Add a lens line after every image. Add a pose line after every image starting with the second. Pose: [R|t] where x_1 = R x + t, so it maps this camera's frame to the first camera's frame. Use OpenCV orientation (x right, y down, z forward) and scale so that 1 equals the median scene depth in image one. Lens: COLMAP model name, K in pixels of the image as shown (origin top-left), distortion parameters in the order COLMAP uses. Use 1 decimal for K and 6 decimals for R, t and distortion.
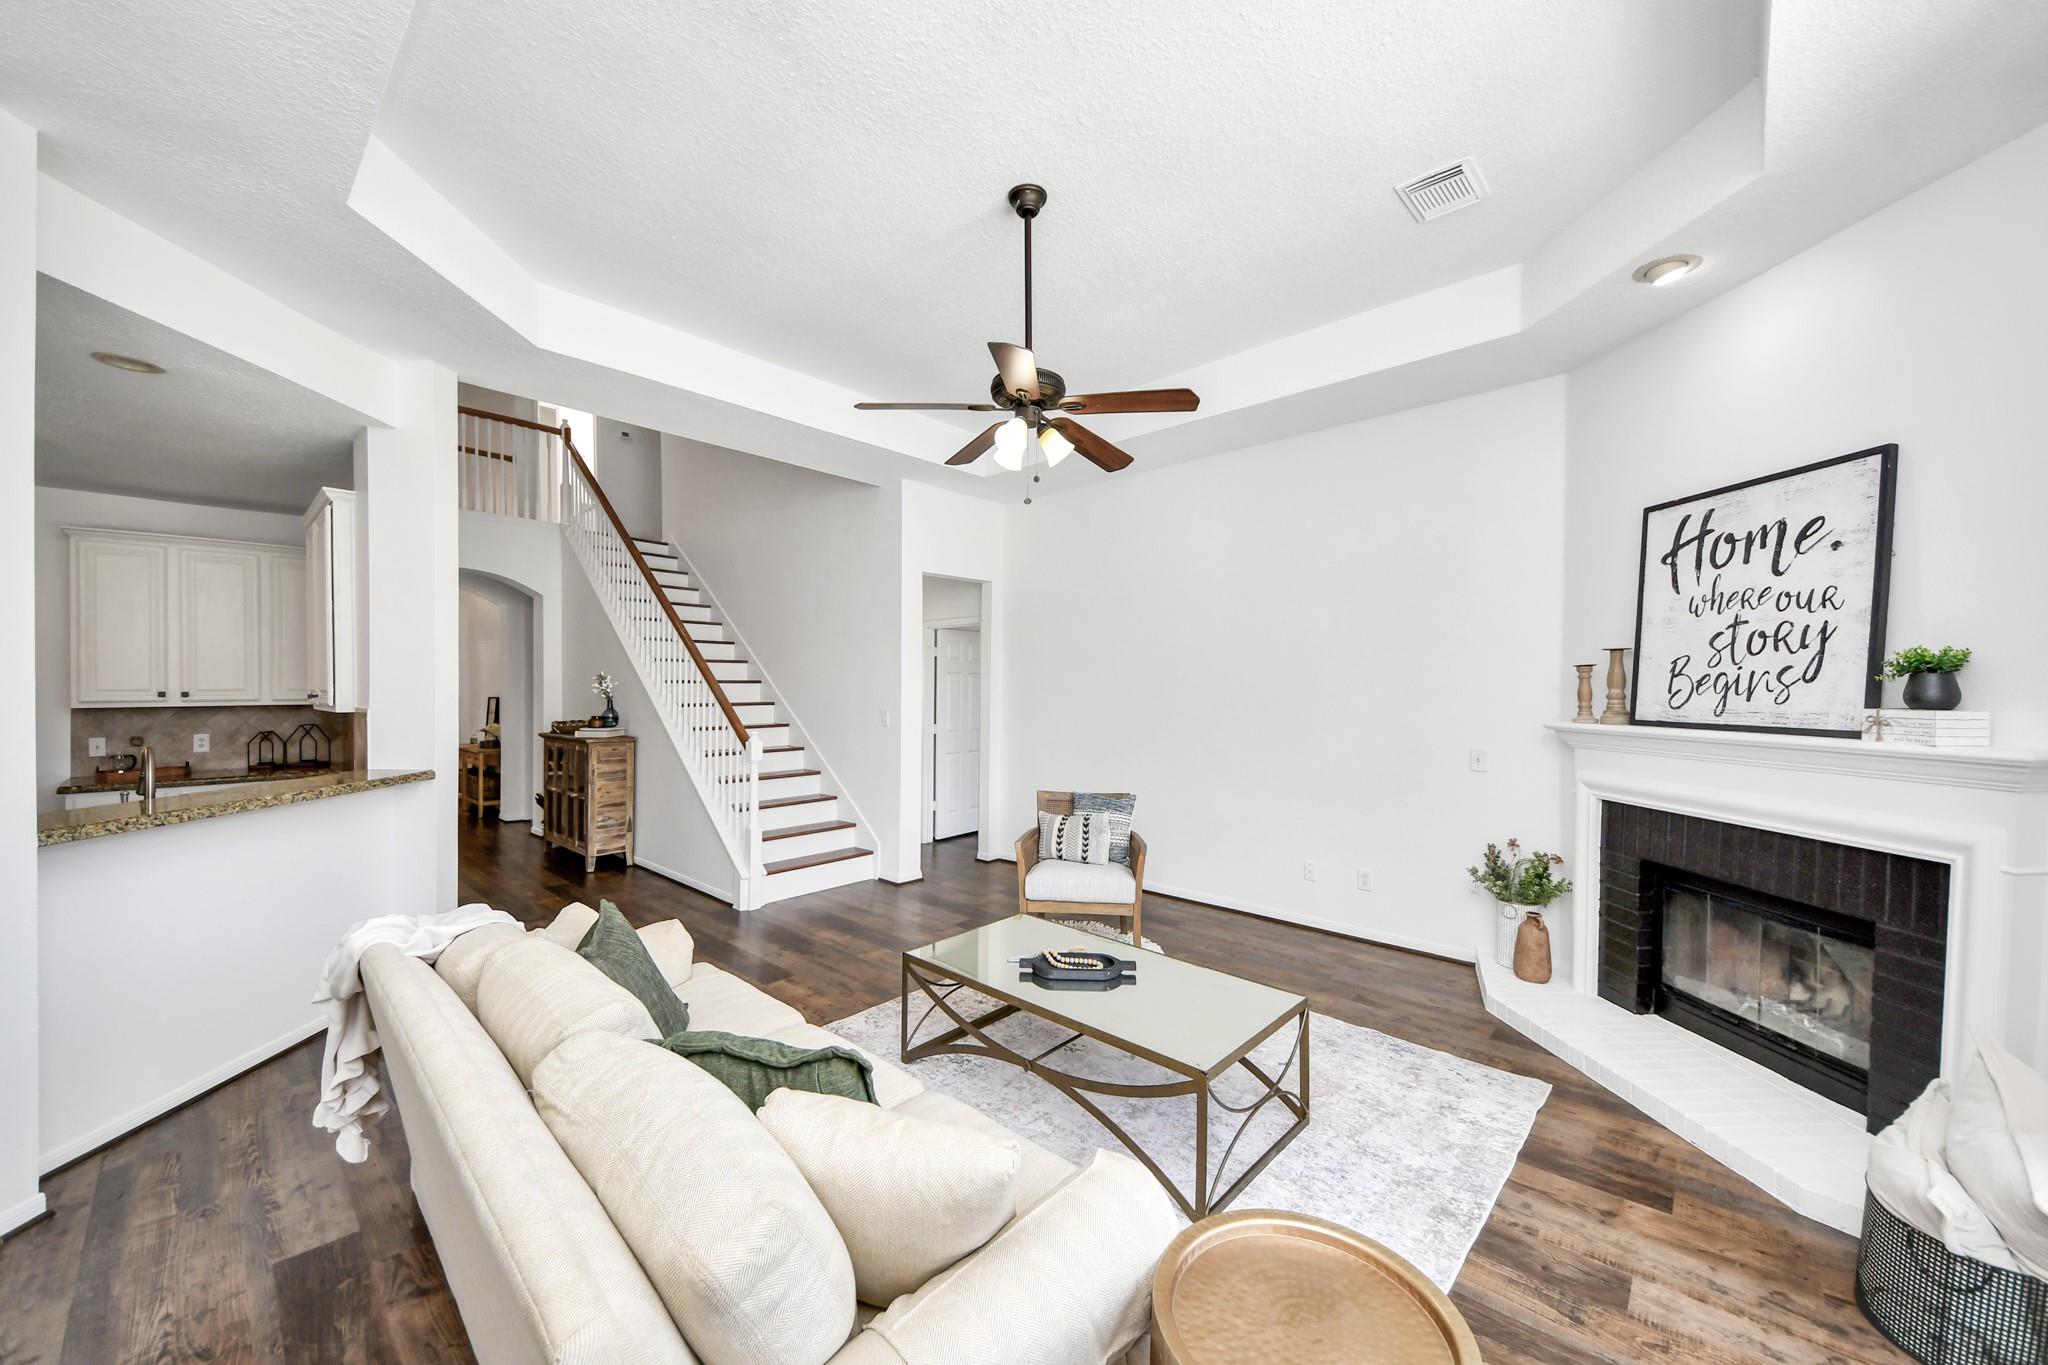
lens RADIAL K [[749.3, 0, 990.1], [0, 749.3, 692.2], [0, 0, 1]] dist [-0.010200, -0.003852]
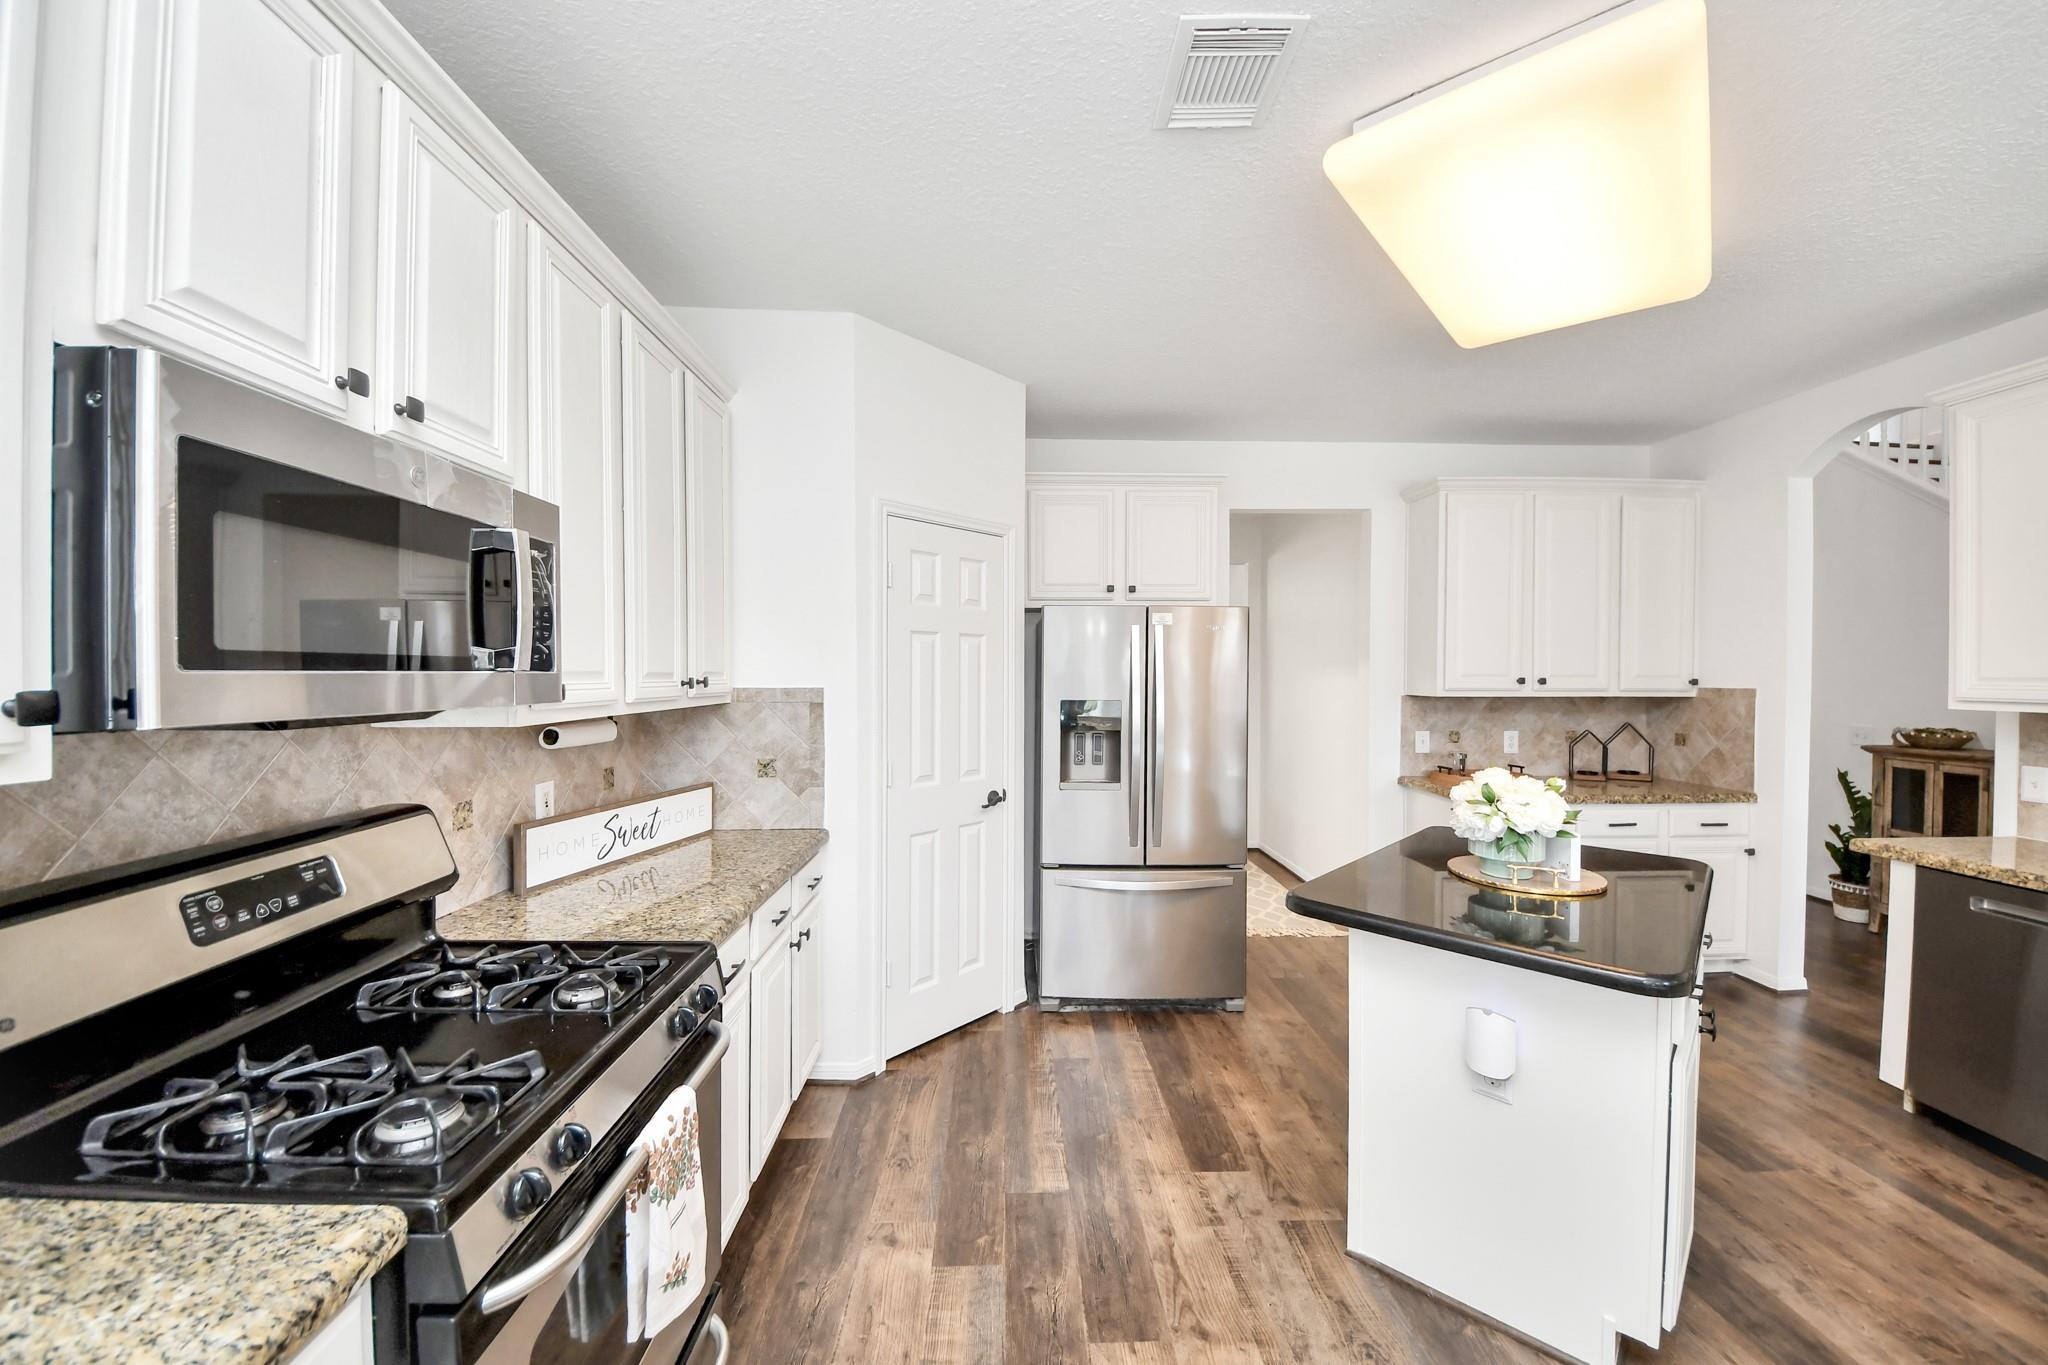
lens RADIAL K [[749.3, 0, 1057.3], [0, 749.3, 675.8], [0, 0, 1]] dist [-0.010200, -0.003852]
pose [[0.720013, 0.009313, -0.693898, -1.701226], [-0.010509, 0.999942, 0.002516, 0.005787], [0.693881, 0.005481, 0.720069, 0.220874]]
